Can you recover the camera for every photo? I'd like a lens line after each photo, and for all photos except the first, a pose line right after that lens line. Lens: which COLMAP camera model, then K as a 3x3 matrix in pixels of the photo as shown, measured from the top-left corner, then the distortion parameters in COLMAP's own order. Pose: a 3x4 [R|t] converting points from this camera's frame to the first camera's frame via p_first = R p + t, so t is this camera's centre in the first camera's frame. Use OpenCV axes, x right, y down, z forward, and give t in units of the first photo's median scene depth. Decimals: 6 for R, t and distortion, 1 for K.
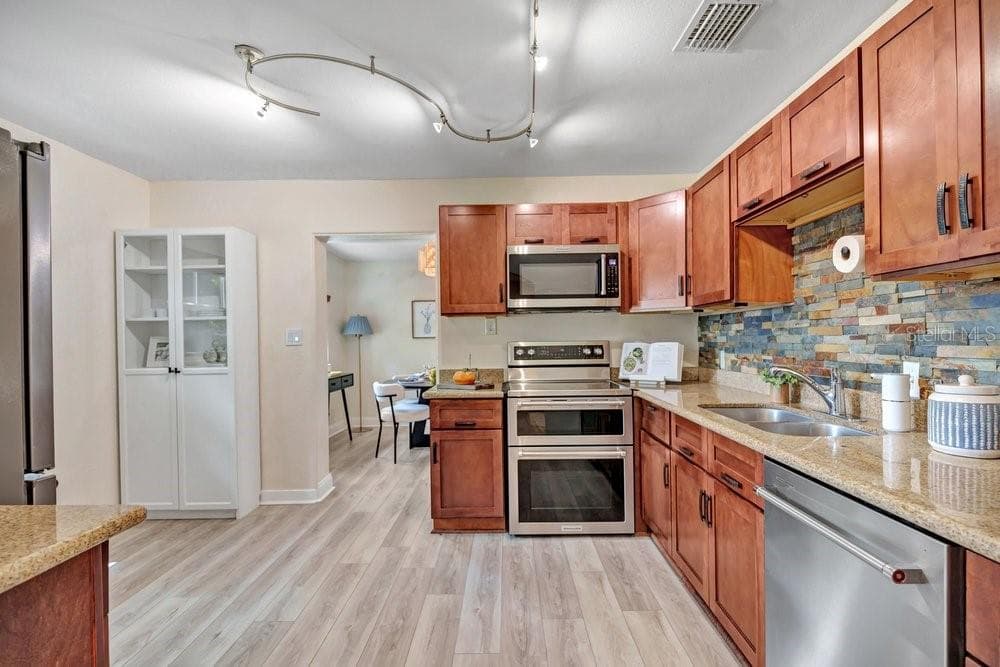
lens RADIAL K [[461.5, 0, 508.7], [0, 461.5, 338.3], [0, 0, 1]] dist [0.001531, -0.000192]
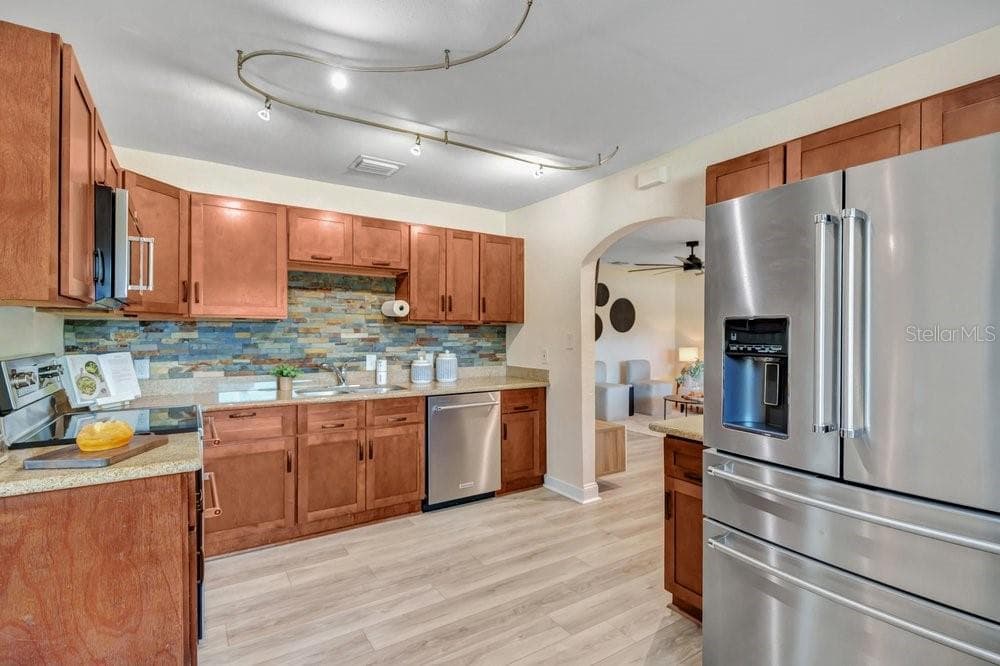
lens RADIAL K [[477.8, 0, 501.7], [0, 477.8, 336.7], [0, 0, 1]] dist [-0.000132, -0.000766]
pose [[-0.554239, 0.005360, 0.832341, -1.271208], [0.004593, 0.999984, -0.003381, -0.023553], [-0.832345, 0.001949, -0.554254, 1.576798]]
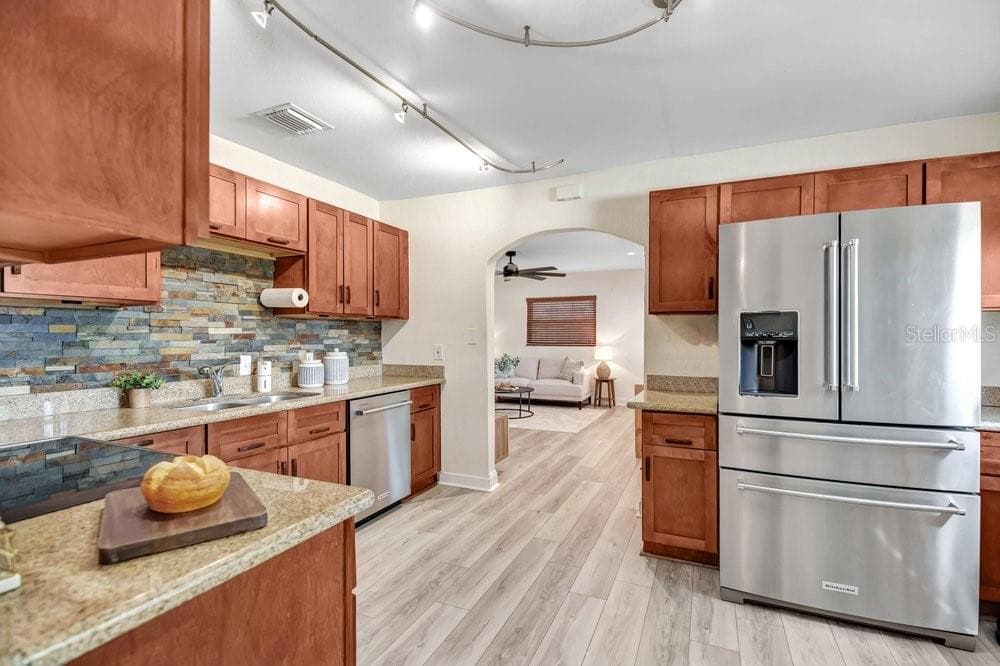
lens RADIAL K [[461.5, 0, 508.7], [0, 461.5, 337.8], [0, 0, 1]] dist [0.001531, -0.000192]
pose [[-0.917322, 0.011467, 0.397980, -0.687534], [0.012336, 0.999924, -0.000377, -0.002696], [-0.397954, 0.004564, -0.917394, 1.996036]]
